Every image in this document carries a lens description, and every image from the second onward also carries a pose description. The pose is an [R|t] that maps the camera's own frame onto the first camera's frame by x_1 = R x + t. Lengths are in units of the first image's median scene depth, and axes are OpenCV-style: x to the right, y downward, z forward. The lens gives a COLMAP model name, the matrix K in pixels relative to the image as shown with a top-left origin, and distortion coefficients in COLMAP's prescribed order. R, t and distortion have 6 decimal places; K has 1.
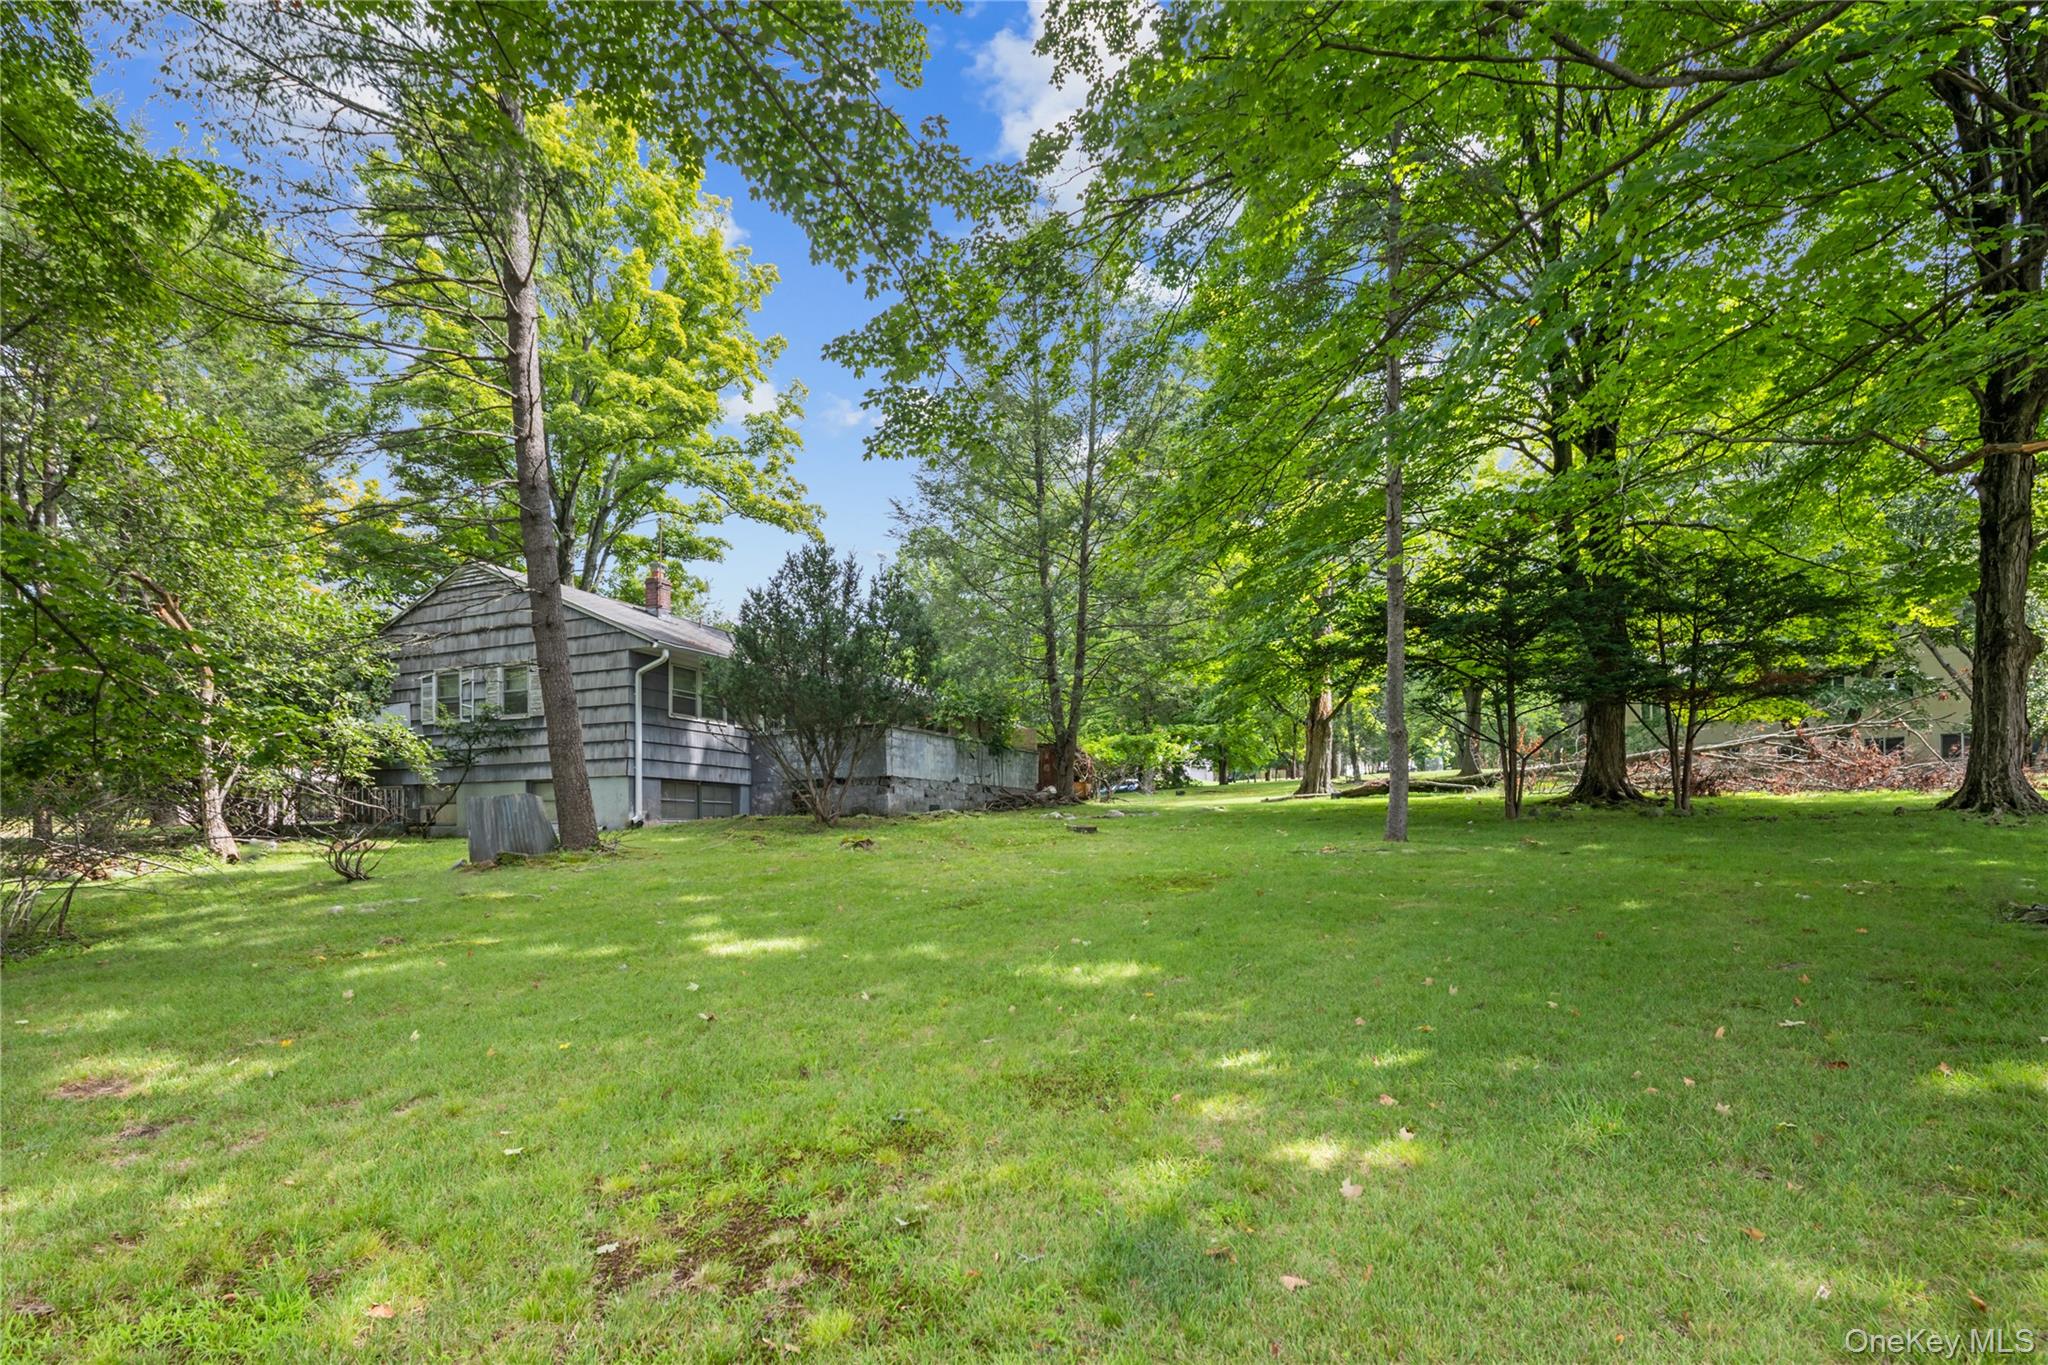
lens RADIAL K [[1002.7, 0, 1013.9], [0, 1002.7, 678.0], [0, 0, 1]] dist [-0.006184, -0.000444]
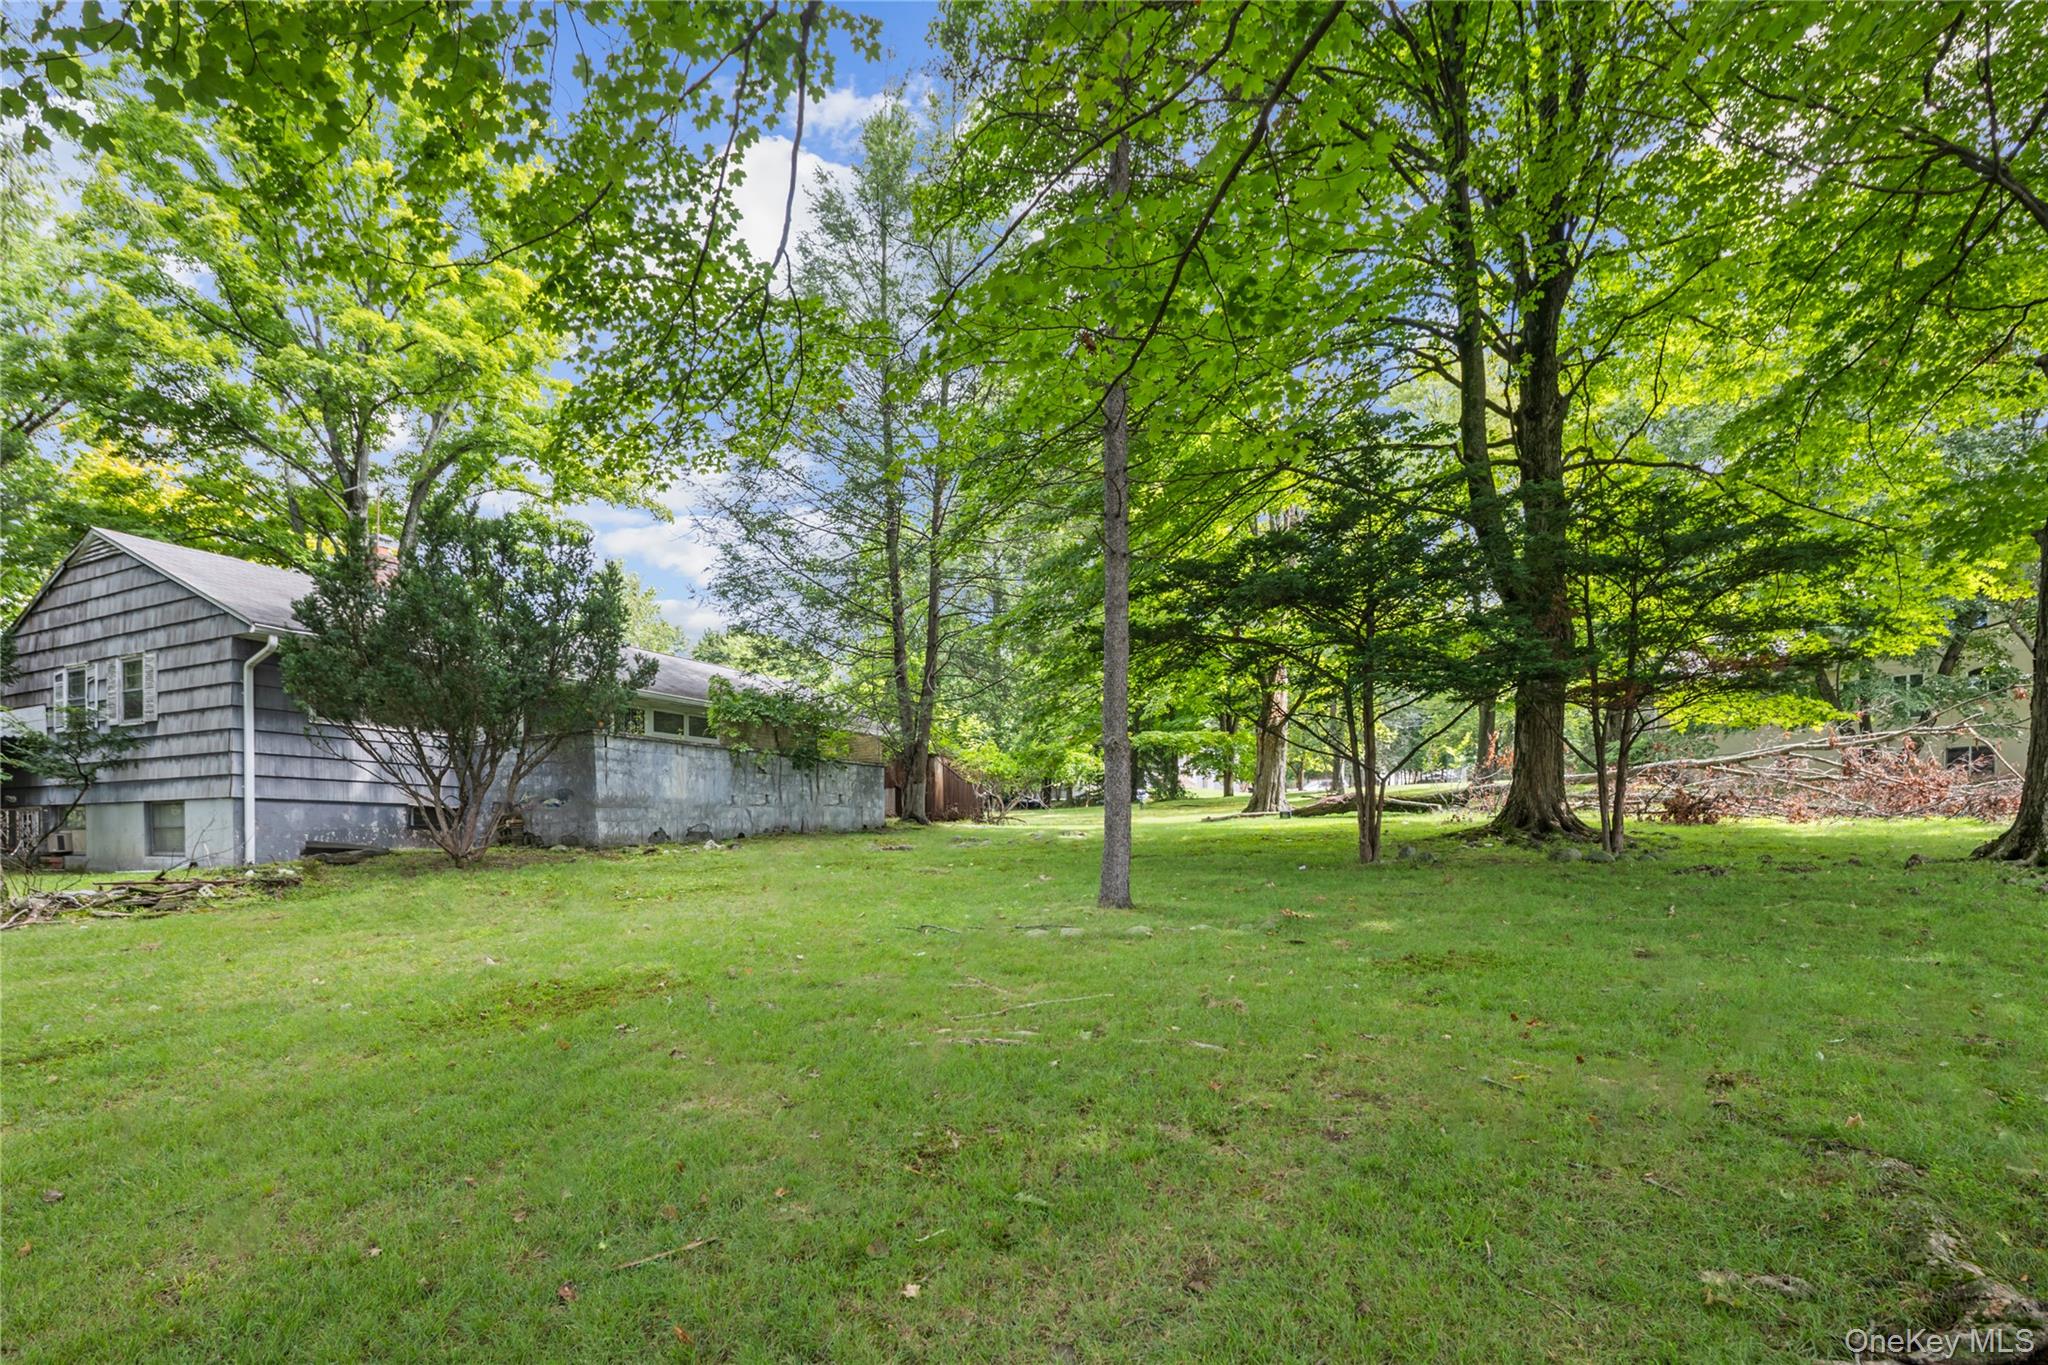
lens RADIAL K [[1002.7, 0, 1033.8], [0, 1002.7, 692.3], [0, 0, 1]] dist [-0.006184, -0.000444]
pose [[0.998506, -0.003094, -0.054547, 0.255471], [0.003461, 0.999972, 0.006630, 0.011301], [0.054525, -0.006809, 0.998489, 0.231031]]
